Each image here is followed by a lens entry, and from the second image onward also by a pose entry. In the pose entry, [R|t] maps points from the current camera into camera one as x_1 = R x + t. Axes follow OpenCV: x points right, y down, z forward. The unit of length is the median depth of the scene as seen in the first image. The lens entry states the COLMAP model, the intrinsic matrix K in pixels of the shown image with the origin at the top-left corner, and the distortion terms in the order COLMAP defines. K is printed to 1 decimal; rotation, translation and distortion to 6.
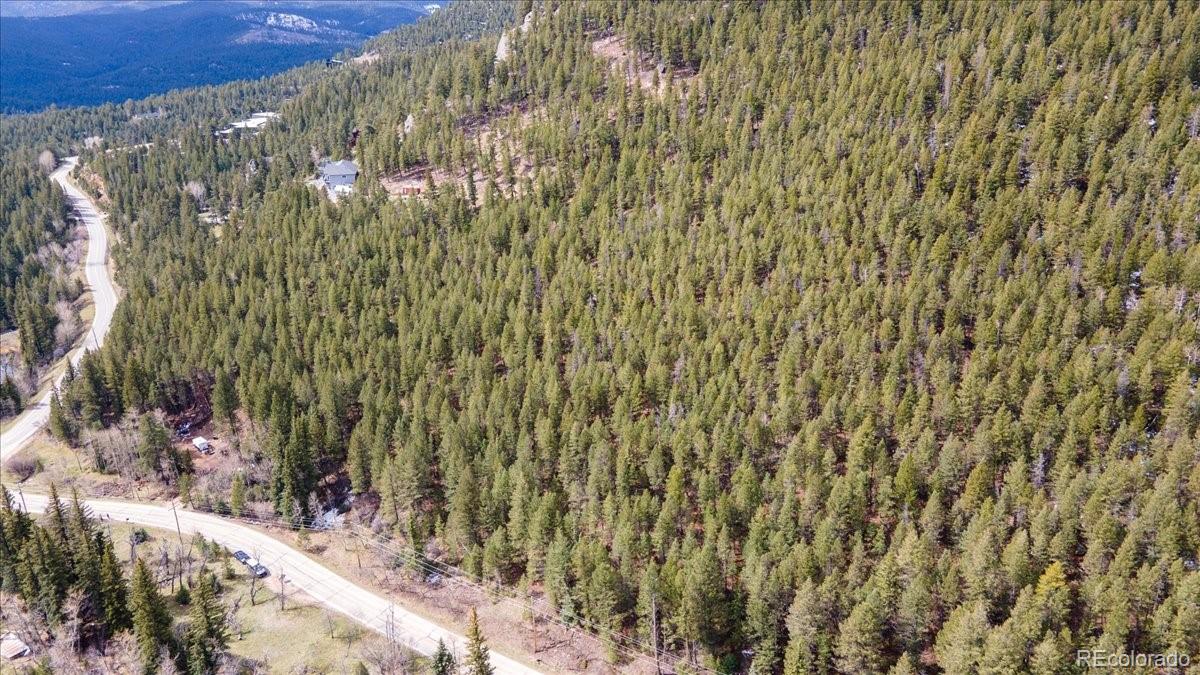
lens RADIAL K [[878.9, 0, 593.9], [0, 878.9, 349.5], [0, 0, 1]] dist [0.031409, 0.025656]
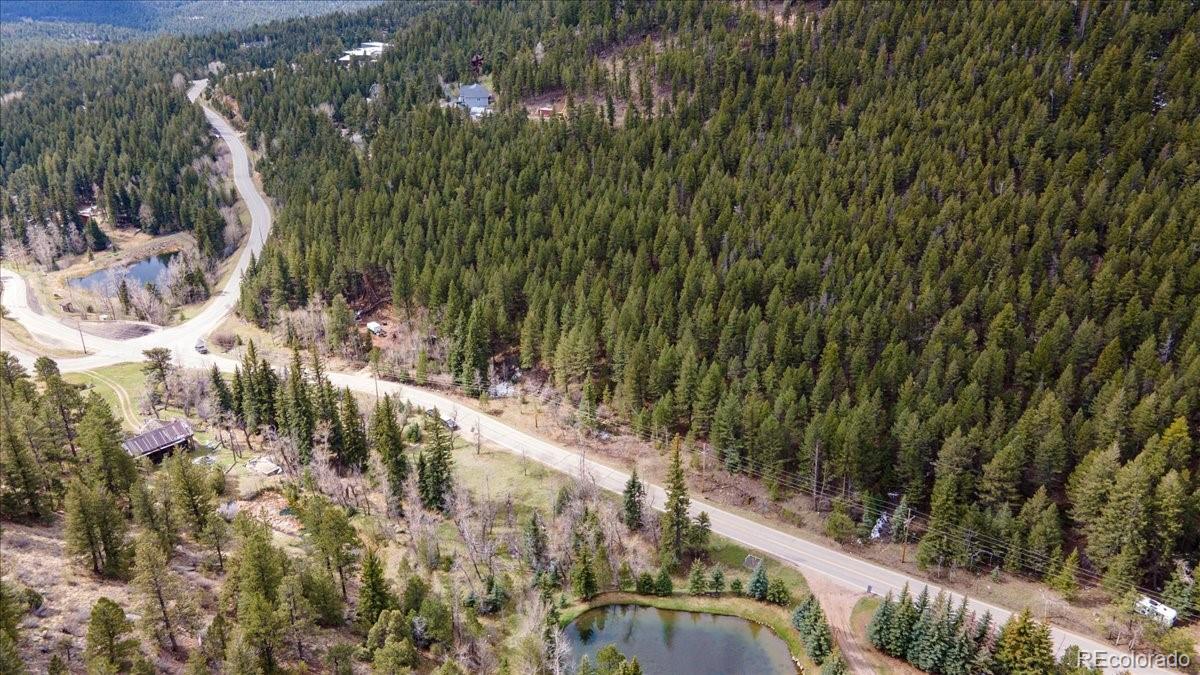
lens RADIAL K [[878.9, 0, 598.8], [0, 878.9, 341.6], [0, 0, 1]] dist [0.031409, 0.025656]
pose [[0.997217, 0.046736, -0.058082, -0.105162], [-0.043748, 0.997704, 0.051693, 0.061561], [0.060365, -0.049008, 0.996973, -0.127310]]
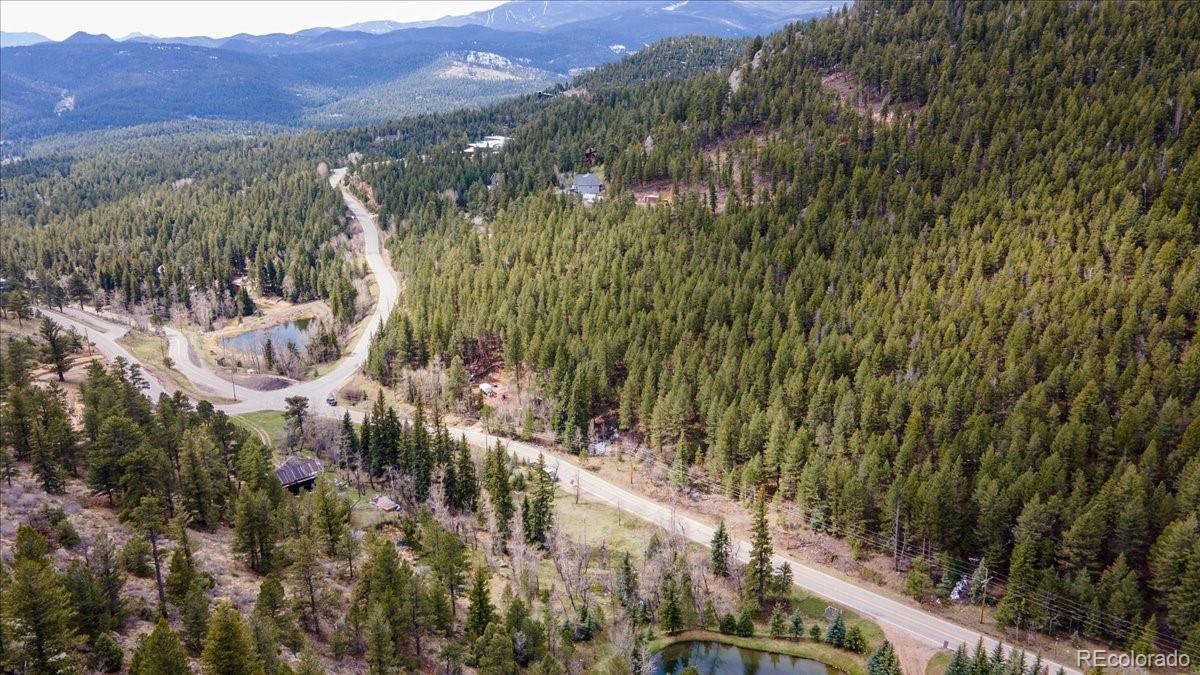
lens RADIAL K [[878.9, 0, 598.0], [0, 878.9, 335.8], [0, 0, 1]] dist [0.031409, 0.025656]
pose [[0.981385, 0.076216, -0.176278, -0.094740], [-0.085804, 0.995183, -0.047411, 0.089581], [0.171816, 0.061654, 0.983198, -0.207101]]
